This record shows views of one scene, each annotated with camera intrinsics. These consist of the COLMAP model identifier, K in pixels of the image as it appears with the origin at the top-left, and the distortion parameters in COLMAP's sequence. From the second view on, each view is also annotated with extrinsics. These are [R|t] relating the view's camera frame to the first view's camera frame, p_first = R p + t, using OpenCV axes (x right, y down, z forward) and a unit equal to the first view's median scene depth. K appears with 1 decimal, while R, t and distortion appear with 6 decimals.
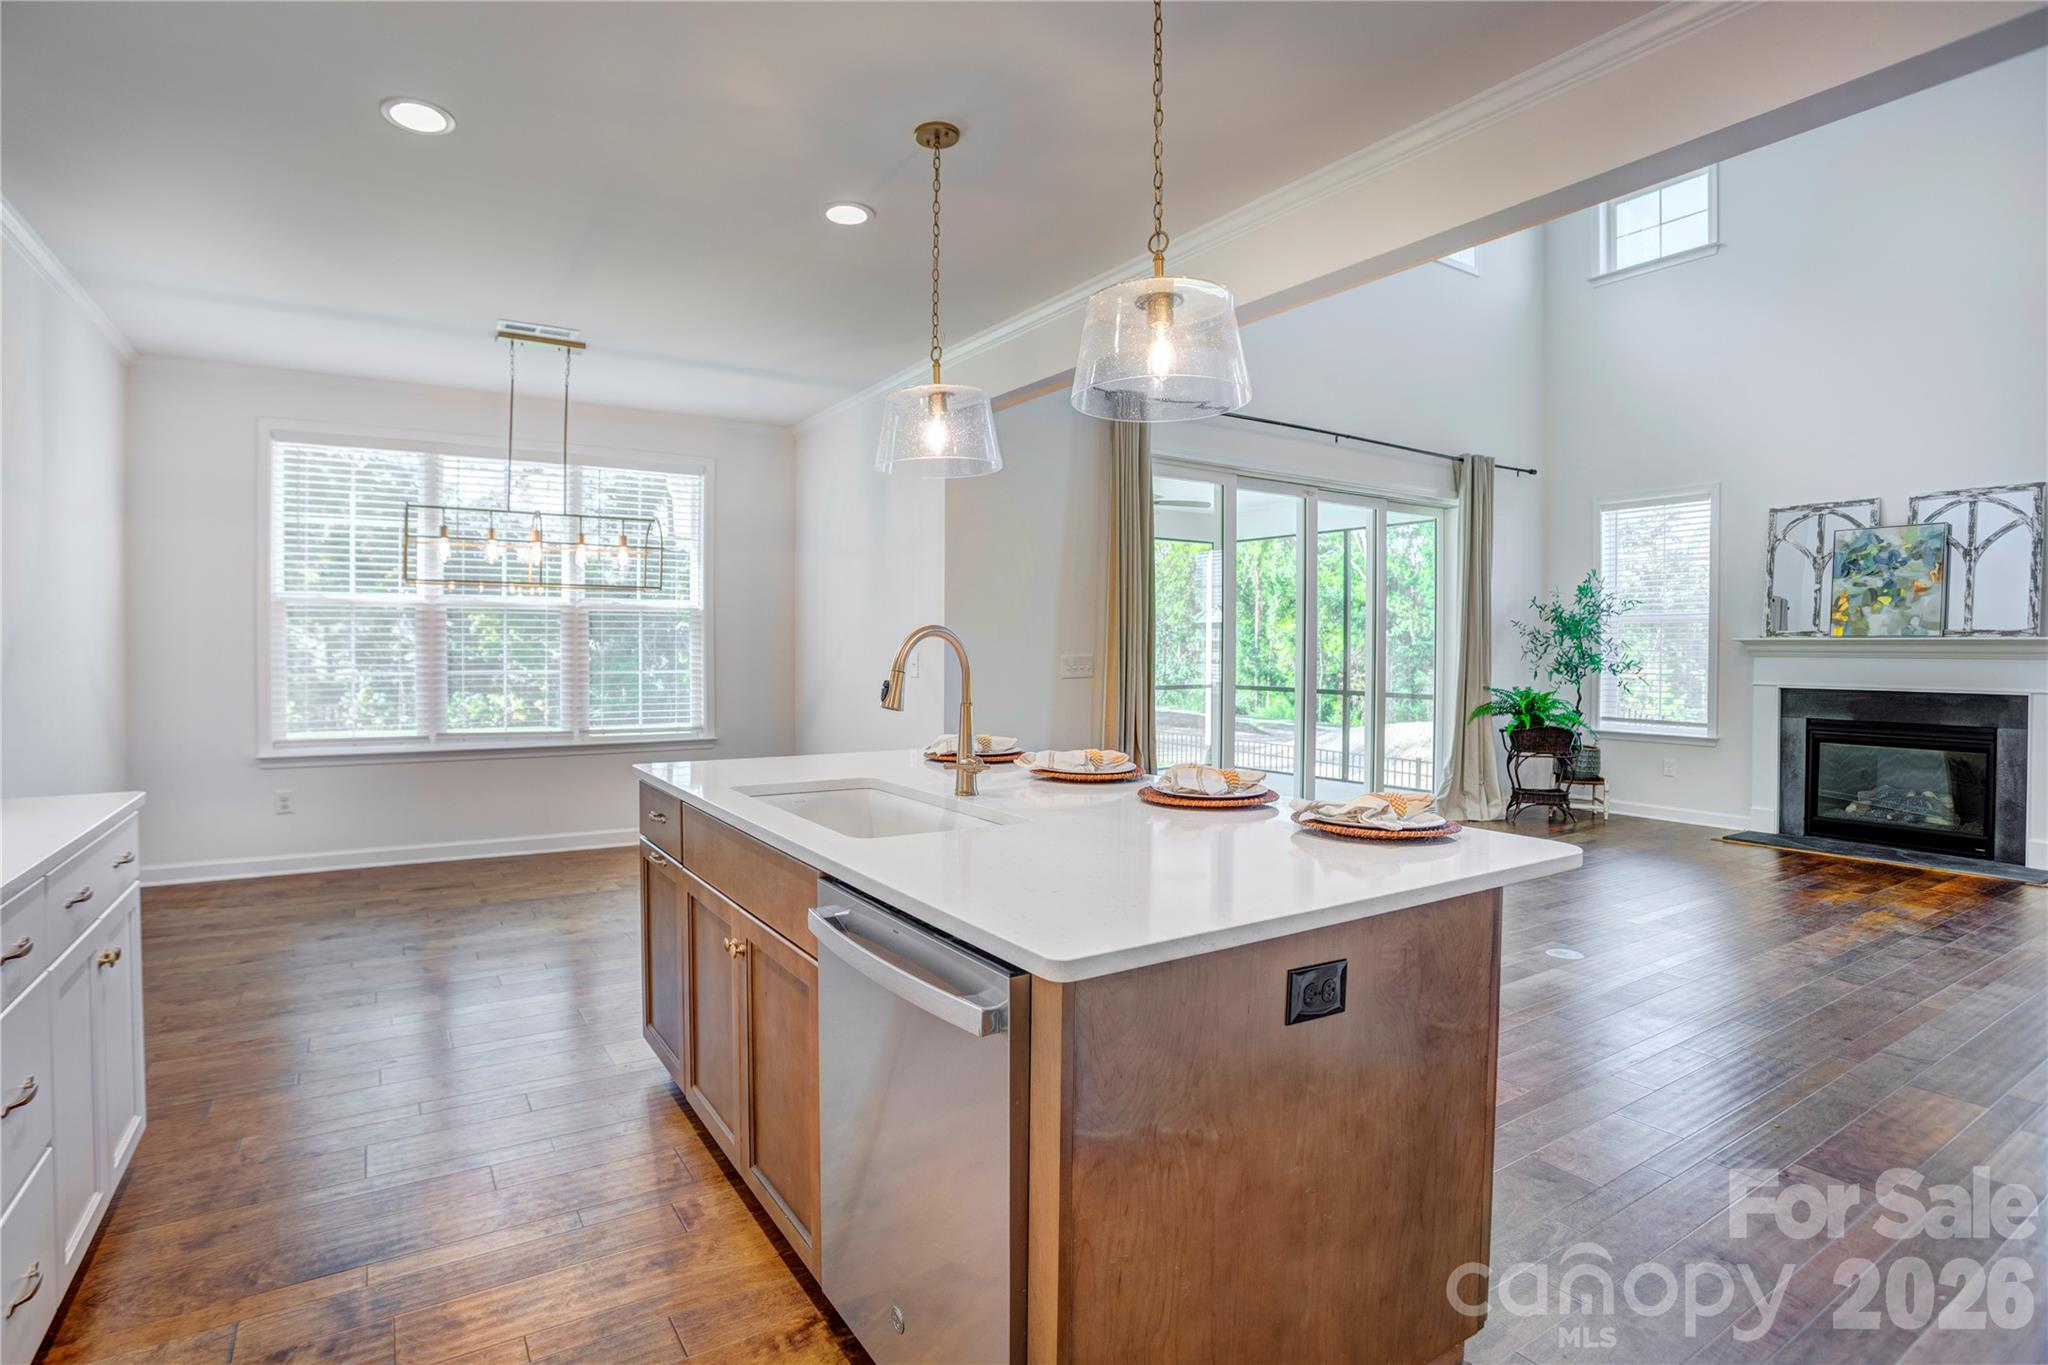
lens RADIAL K [[996.6, 0, 972.8], [0, 996.6, 658.0], [0, 0, 1]] dist [-0.056670, 0.022145]
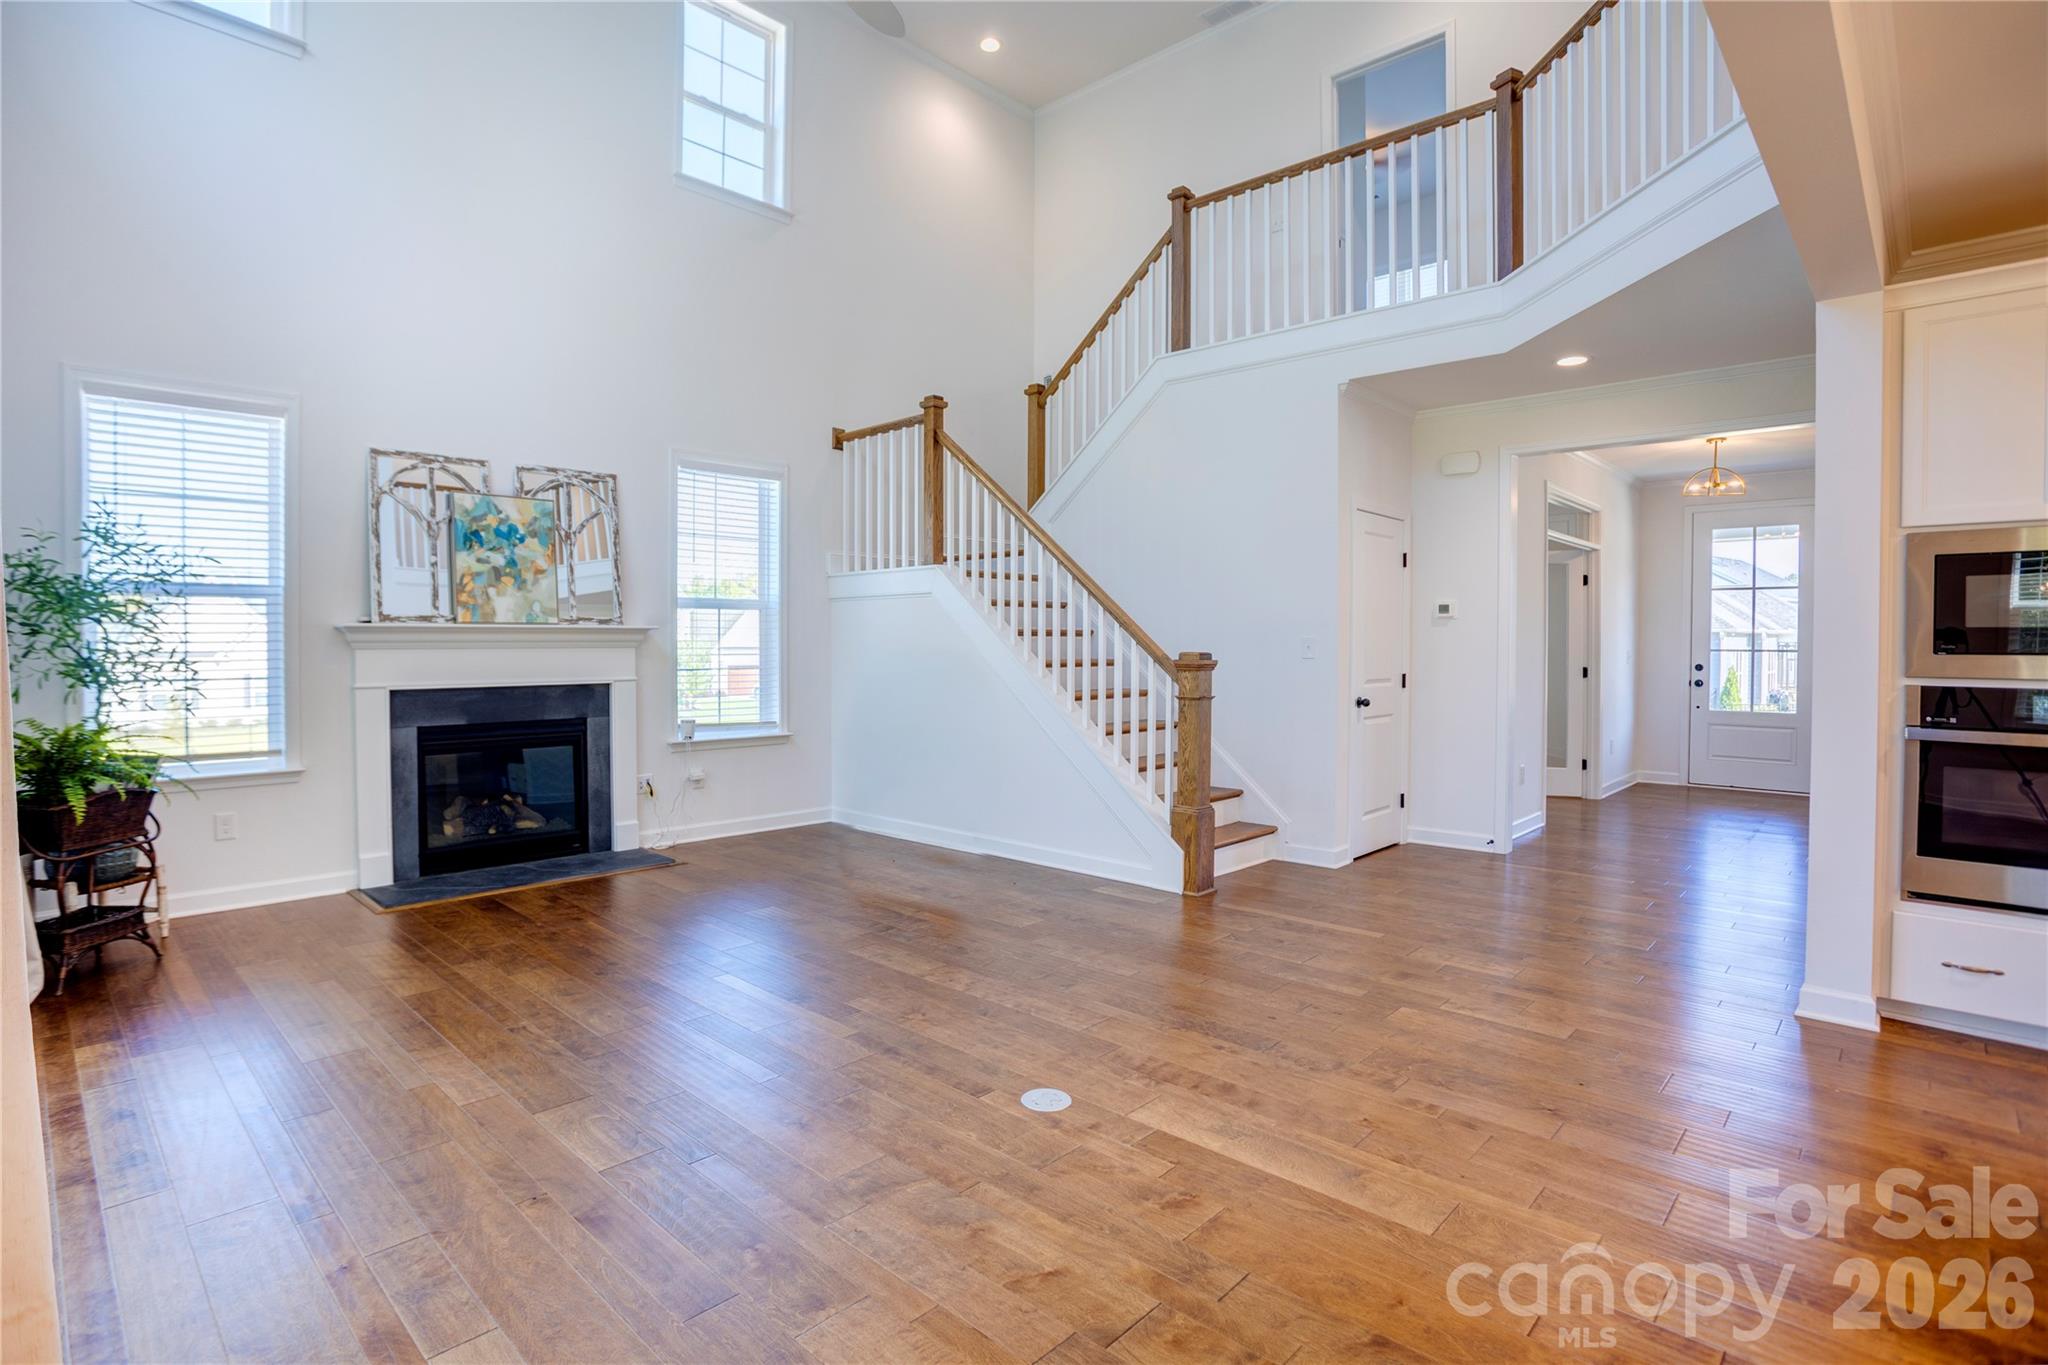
lens RADIAL K [[1006.5, 0, 967.7], [0, 1006.5, 646.9], [0, 0, 1]] dist [-0.059476, 0.000242]
pose [[-0.231227, -0.014986, 0.972784, -0.011684], [0.009518, 0.999799, 0.017664, -0.011653], [-0.972853, 0.013343, -0.231038, 0.725205]]
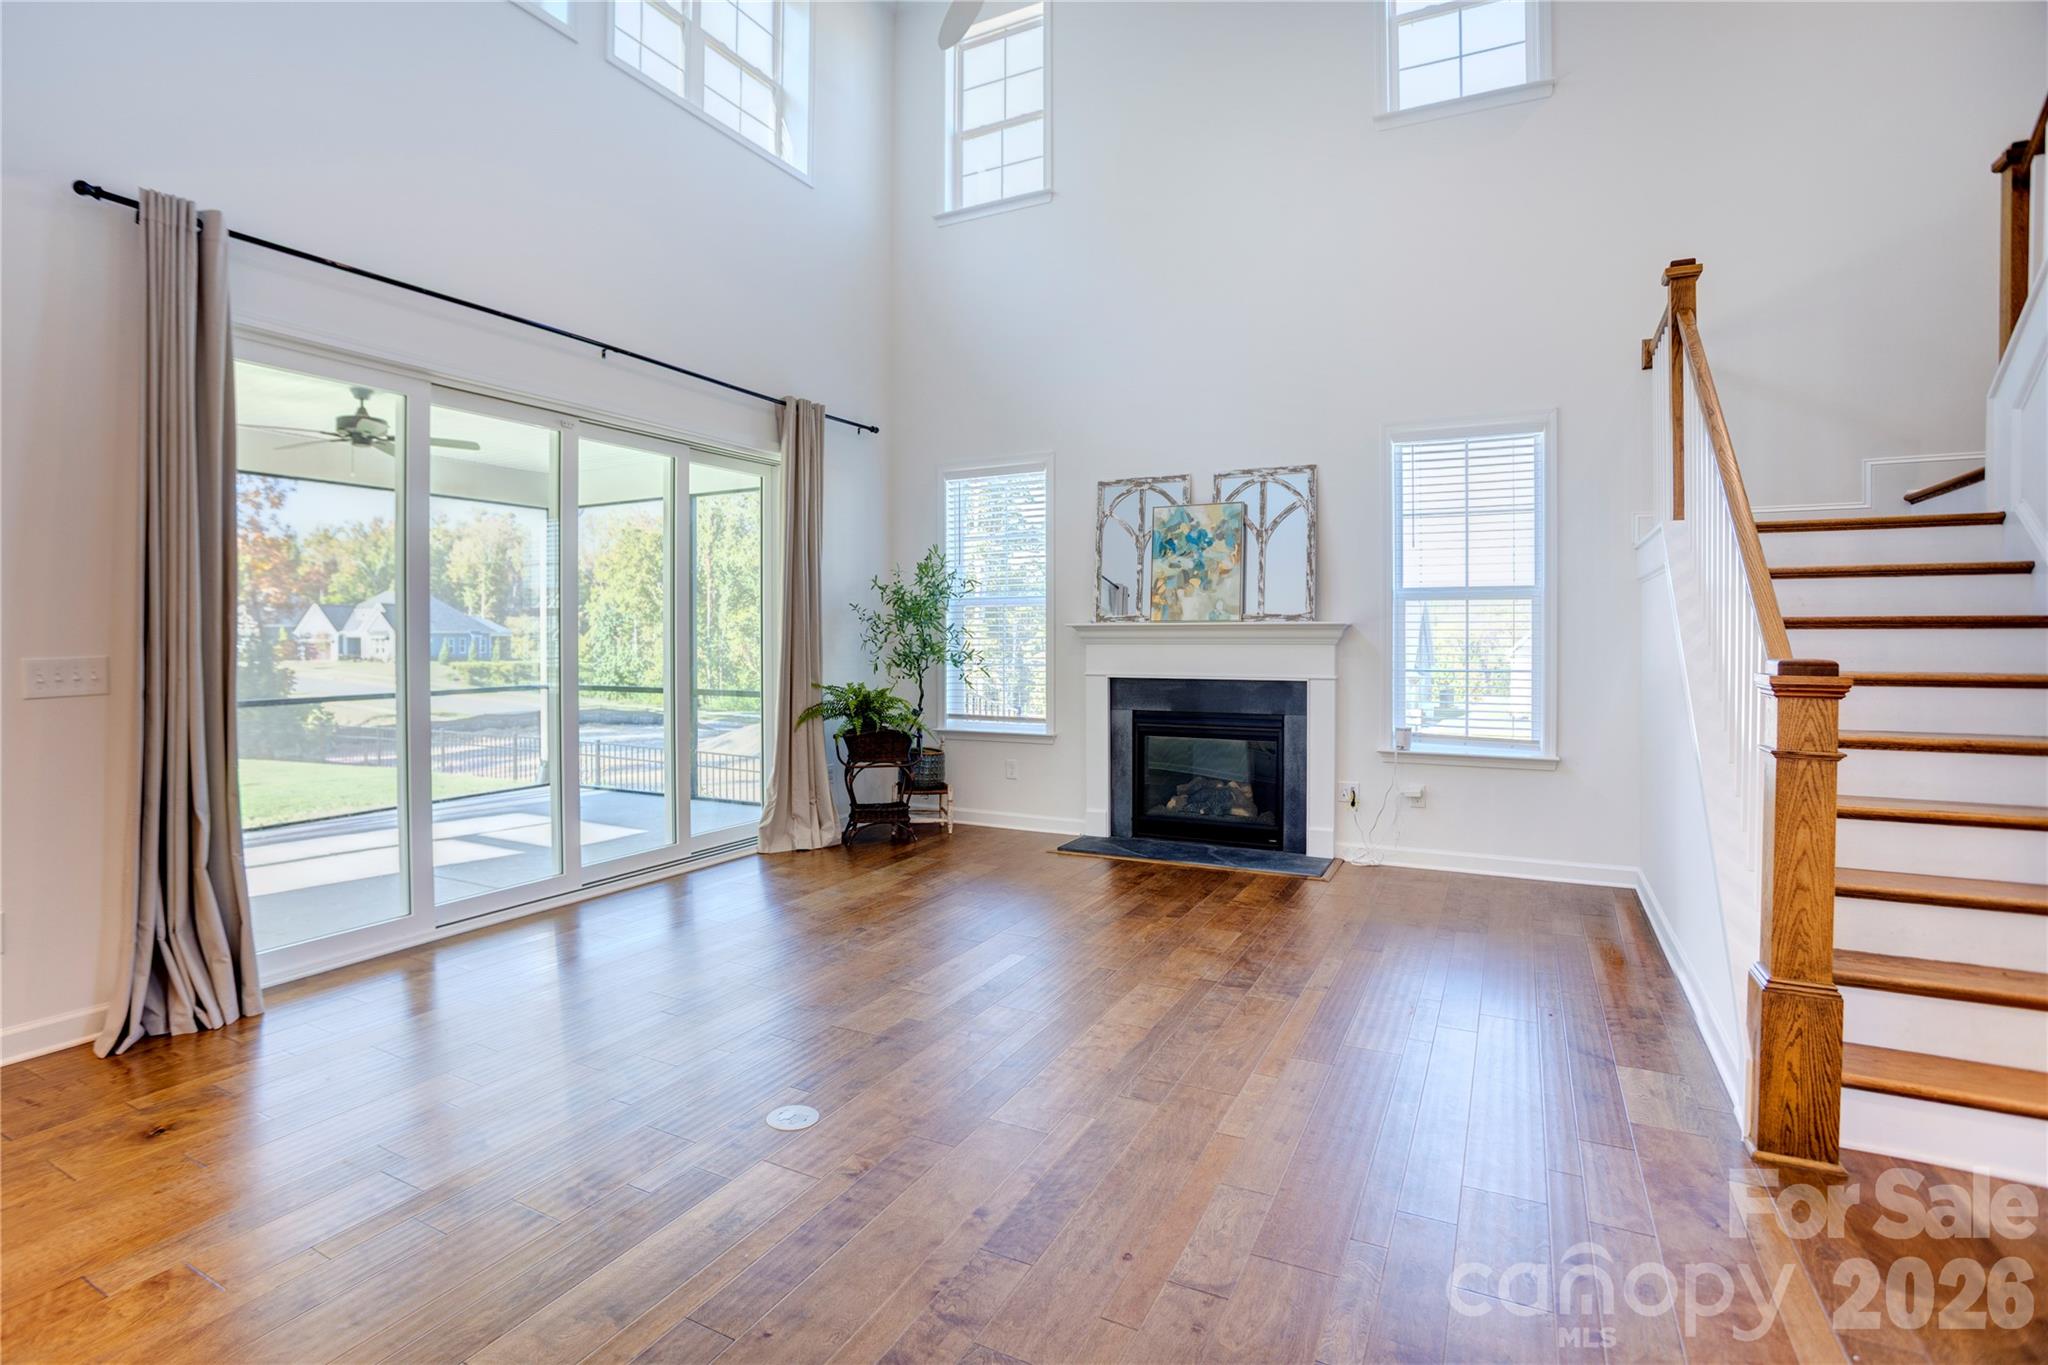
lens RADIAL K [[1006.5, 0, 967.7], [0, 1006.5, 646.9], [0, 0, 1]] dist [-0.059476, 0.000242]
pose [[0.868422, -0.012569, 0.495666, 0.242298], [0.013185, 0.999911, 0.002255, -0.002153], [-0.495650, 0.004577, 0.868511, 0.235854]]
